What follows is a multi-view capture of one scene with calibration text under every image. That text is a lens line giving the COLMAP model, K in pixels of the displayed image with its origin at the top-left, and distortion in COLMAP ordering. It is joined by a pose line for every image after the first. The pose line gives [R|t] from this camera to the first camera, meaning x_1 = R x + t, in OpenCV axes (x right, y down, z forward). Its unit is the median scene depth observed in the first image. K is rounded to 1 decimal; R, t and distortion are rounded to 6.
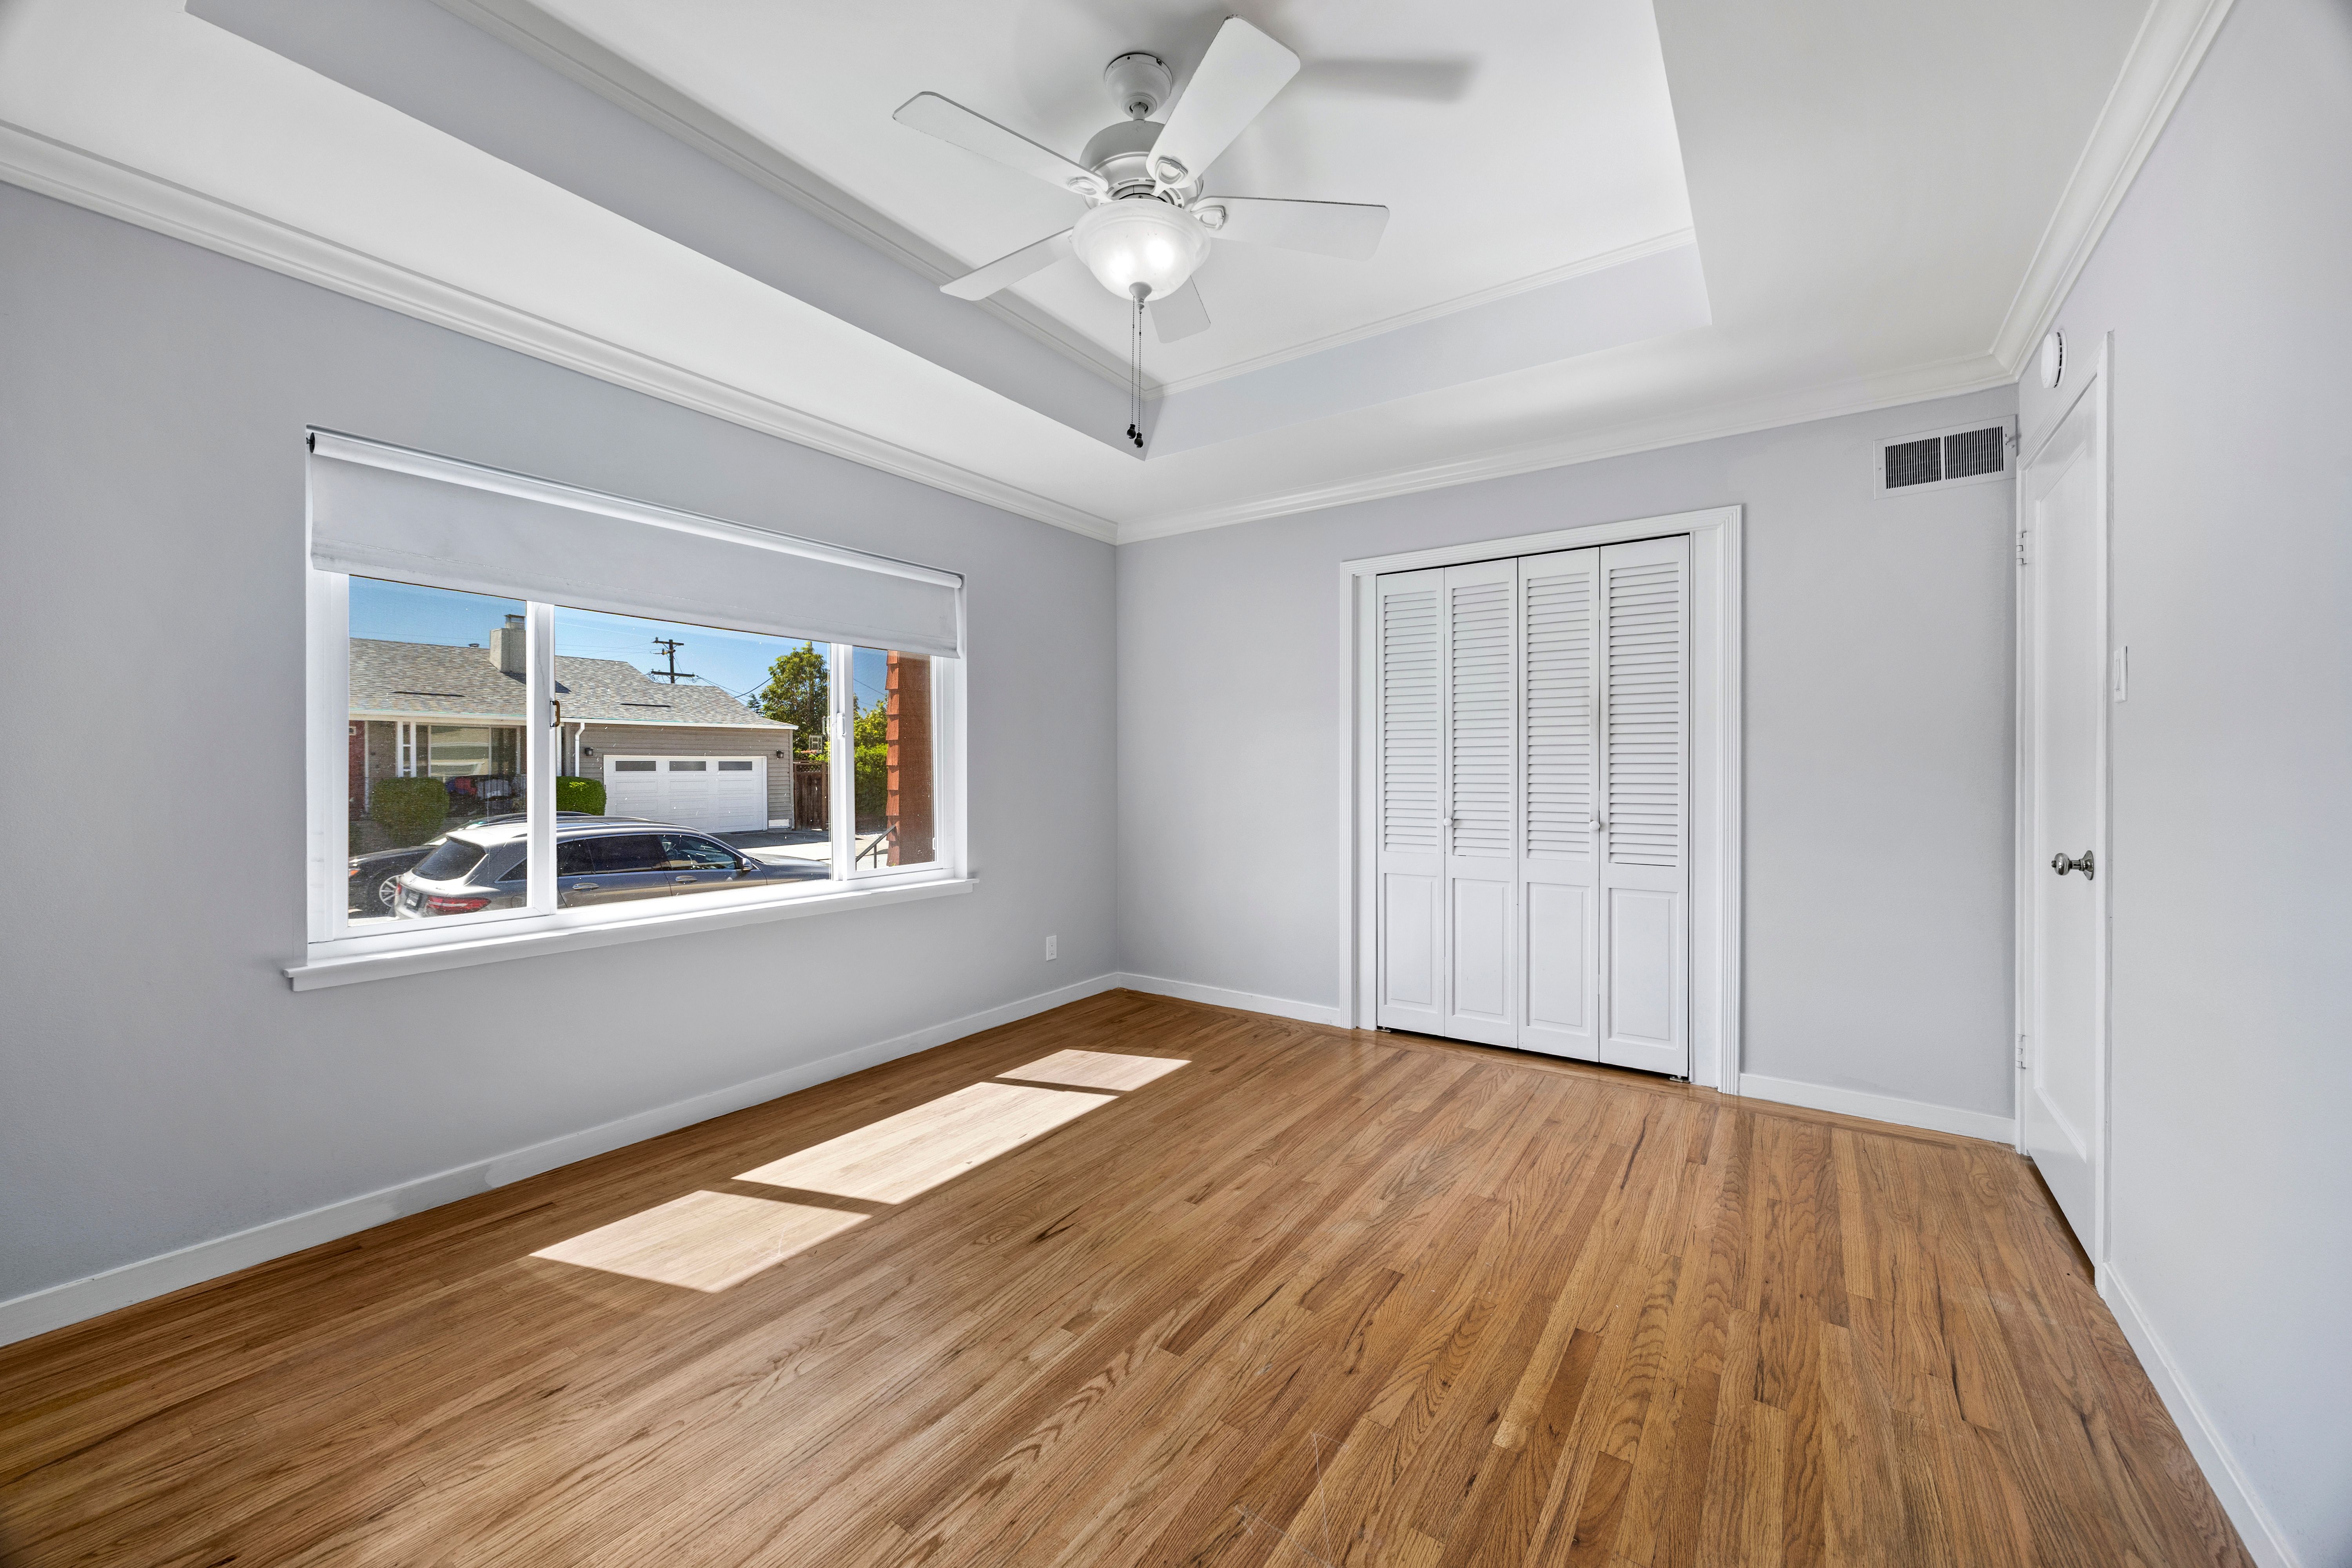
lens RADIAL K [[900.3, 0, 1178.5], [0, 900.3, 775.0], [0, 0, 1]] dist [-0.008709, 0.000267]
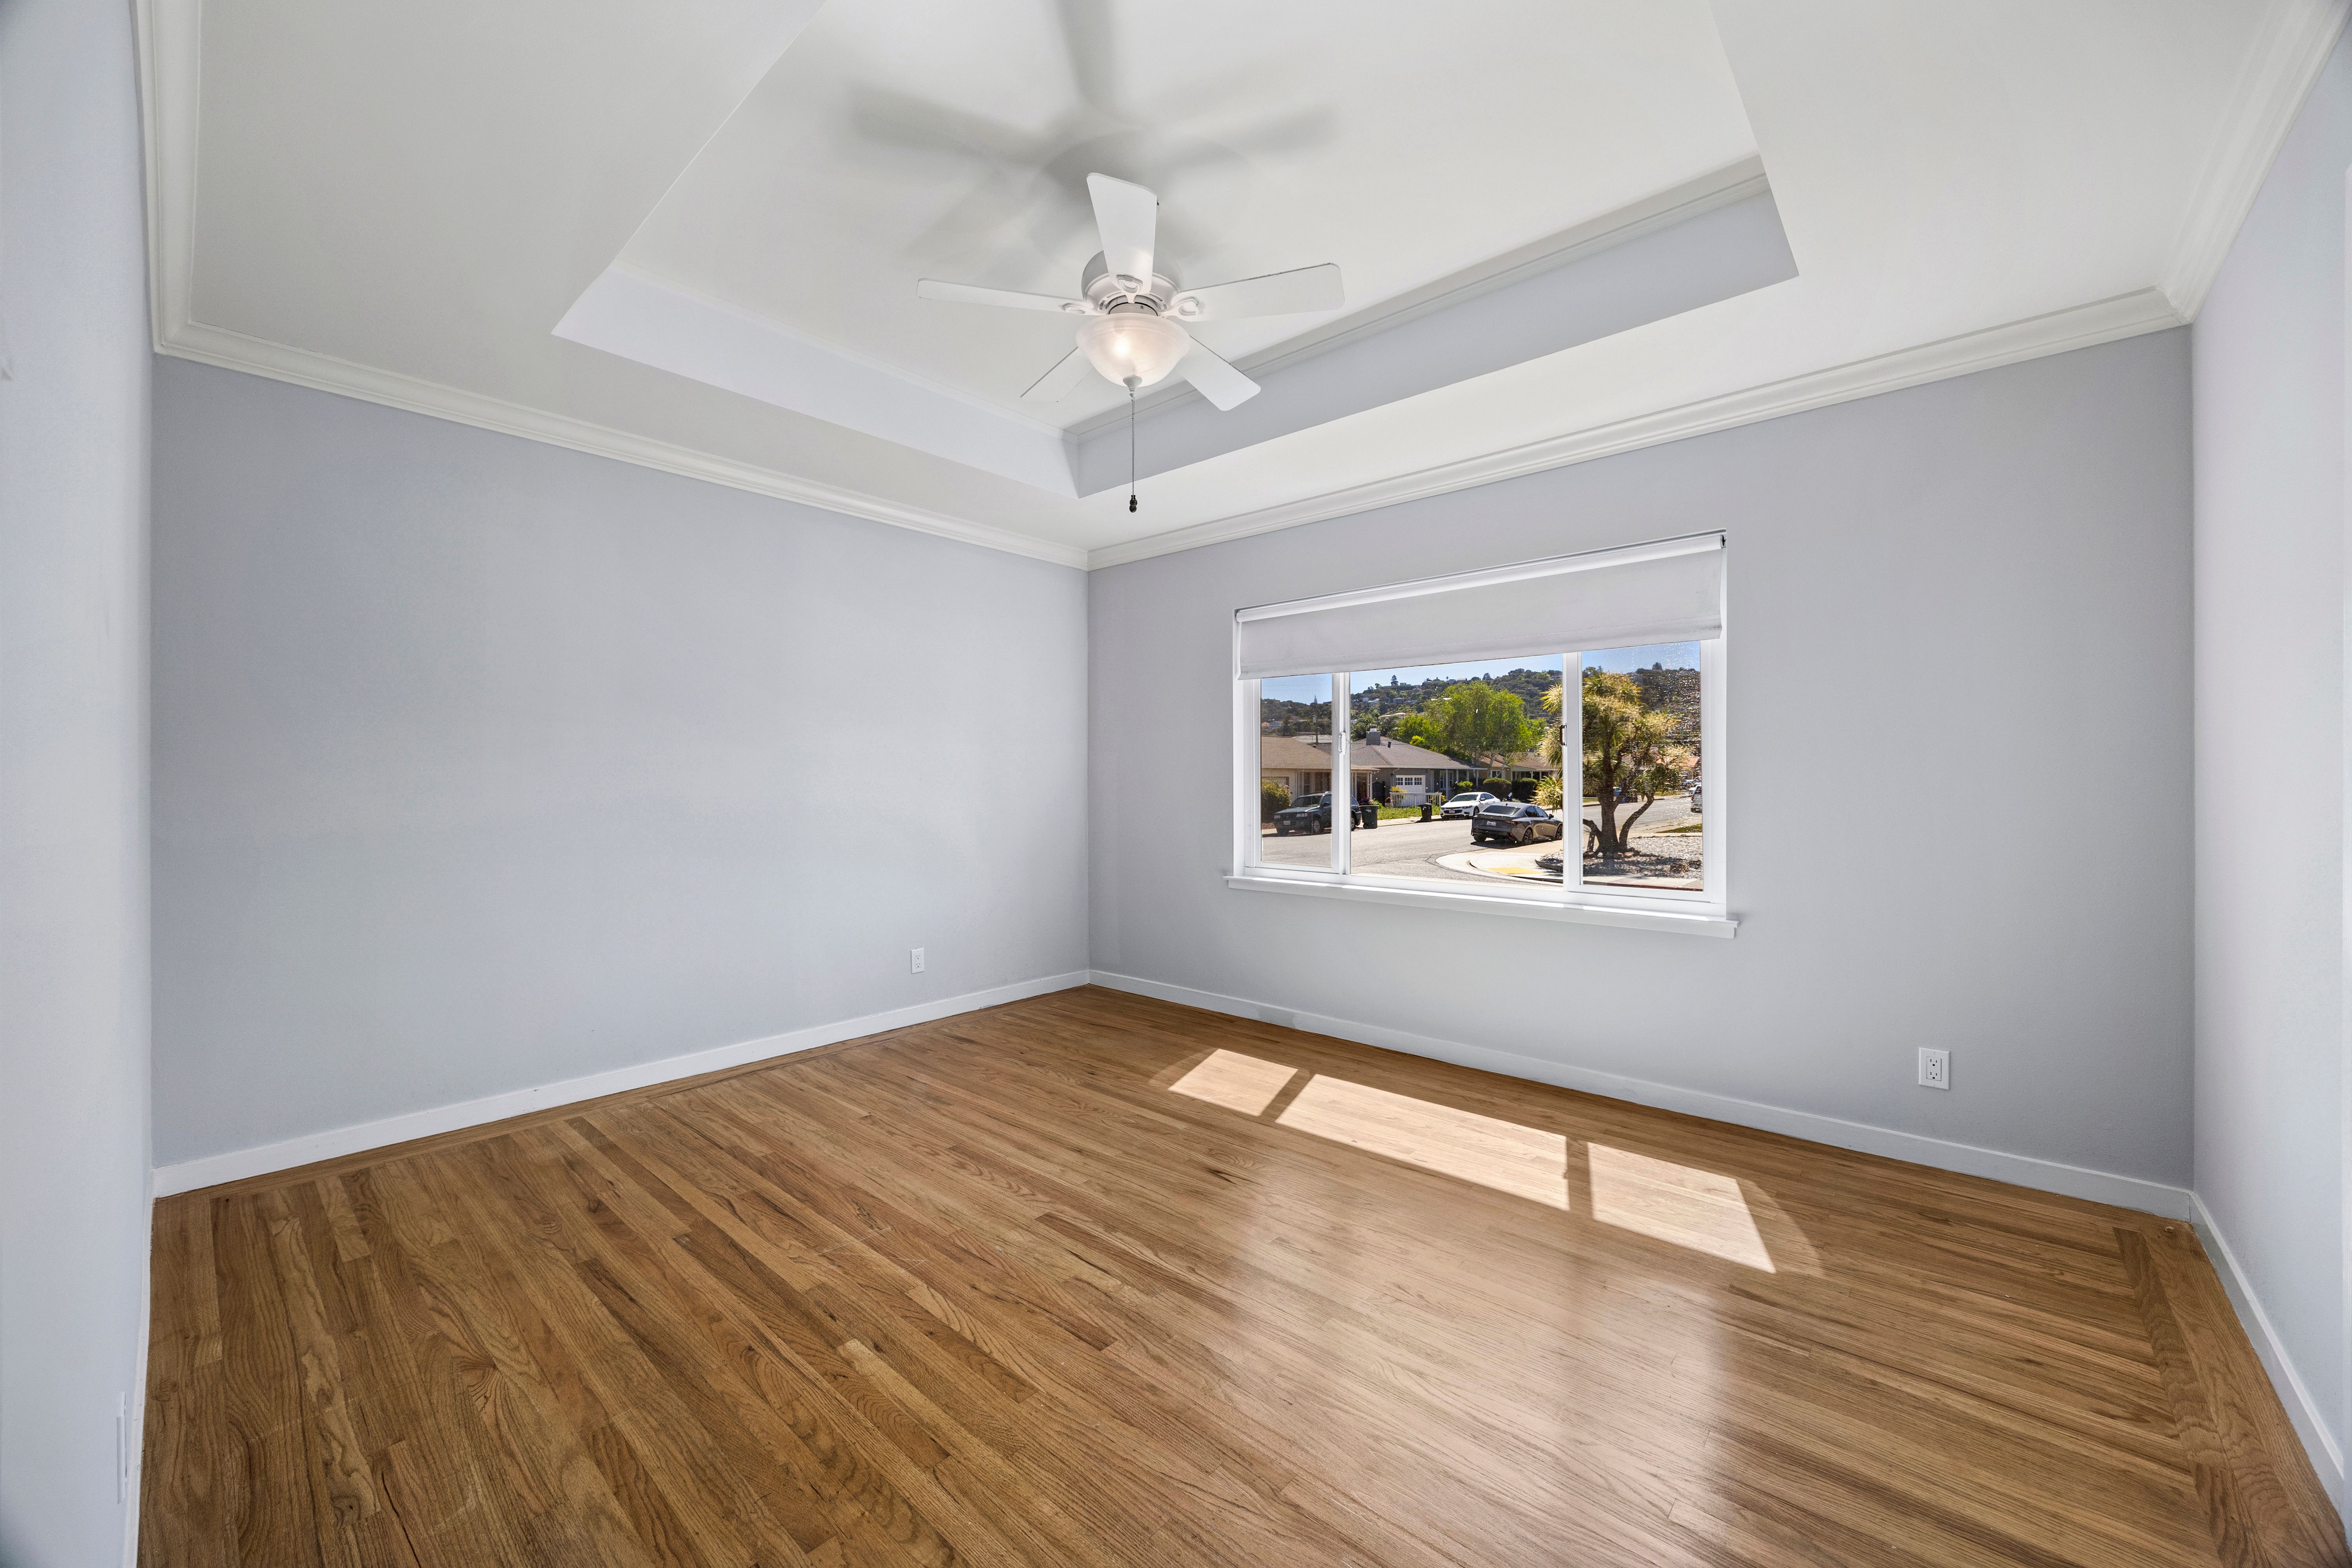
lens RADIAL K [[900.3, 0, 1178.3], [0, 900.3, 781.5], [0, 0, 1]] dist [-0.008709, 0.000267]
pose [[-0.126967, 0.004425, -0.991897, 1.130166], [-0.003874, 0.999980, 0.004957, -0.011753], [0.991899, 0.004472, -0.126948, 1.197355]]
